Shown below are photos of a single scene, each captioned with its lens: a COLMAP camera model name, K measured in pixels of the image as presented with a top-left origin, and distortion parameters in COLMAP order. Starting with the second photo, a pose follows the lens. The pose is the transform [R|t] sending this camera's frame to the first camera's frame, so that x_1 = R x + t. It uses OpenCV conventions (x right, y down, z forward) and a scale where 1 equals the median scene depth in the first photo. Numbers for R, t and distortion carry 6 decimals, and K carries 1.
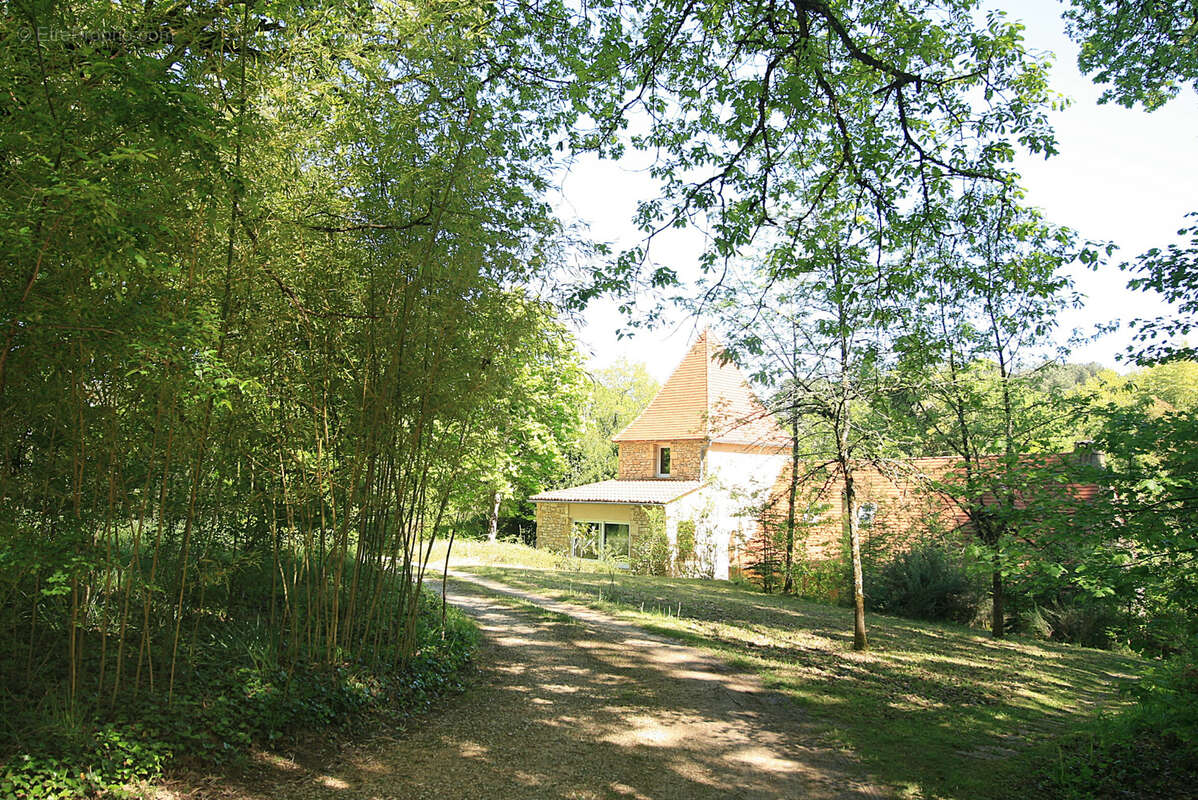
lens RADIAL K [[926.5, 0, 598.0], [0, 926.5, 400.8], [0, 0, 1]] dist [-0.005300, -0.002454]
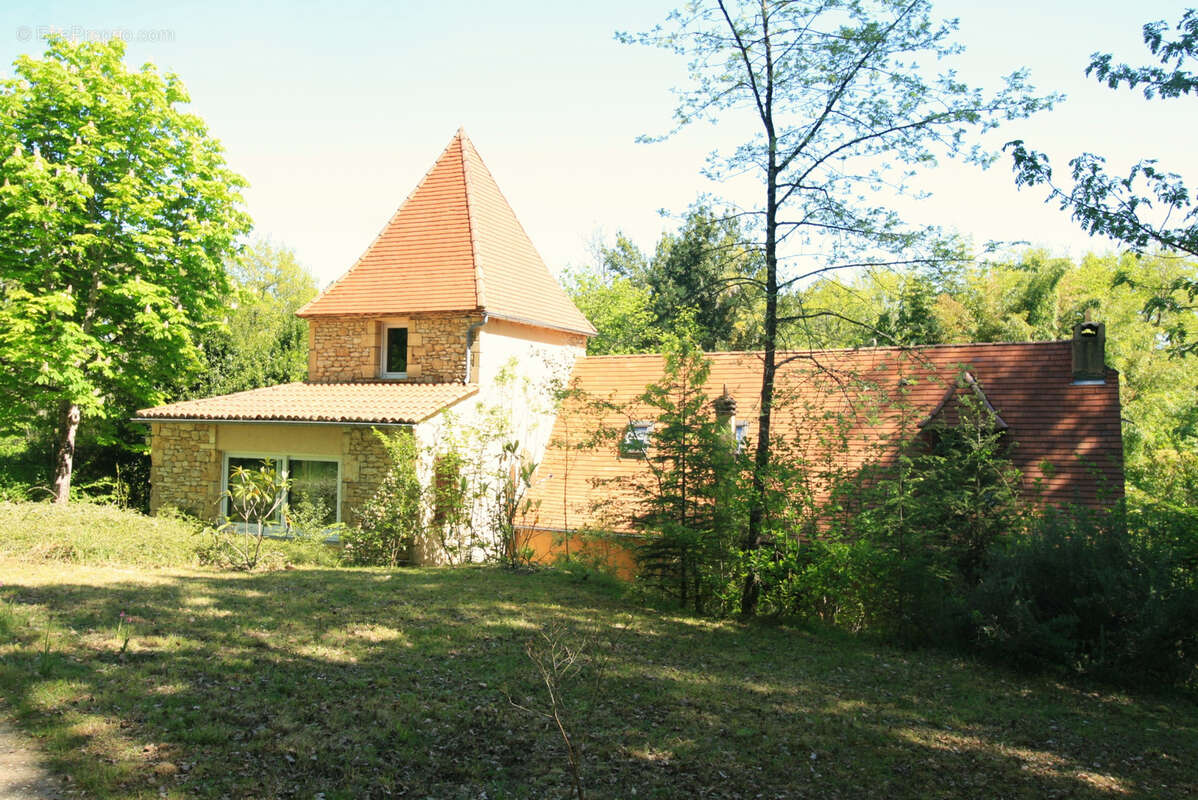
lens RADIAL K [[926.5, 0, 599.1], [0, 926.5, 397.1], [0, 0, 1]] dist [-0.005300, -0.002454]
pose [[0.924878, 0.003557, 0.380246, -0.027063], [-0.035841, 0.996320, 0.077857, 0.039236], [-0.378570, -0.085637, 0.921602, 0.364490]]
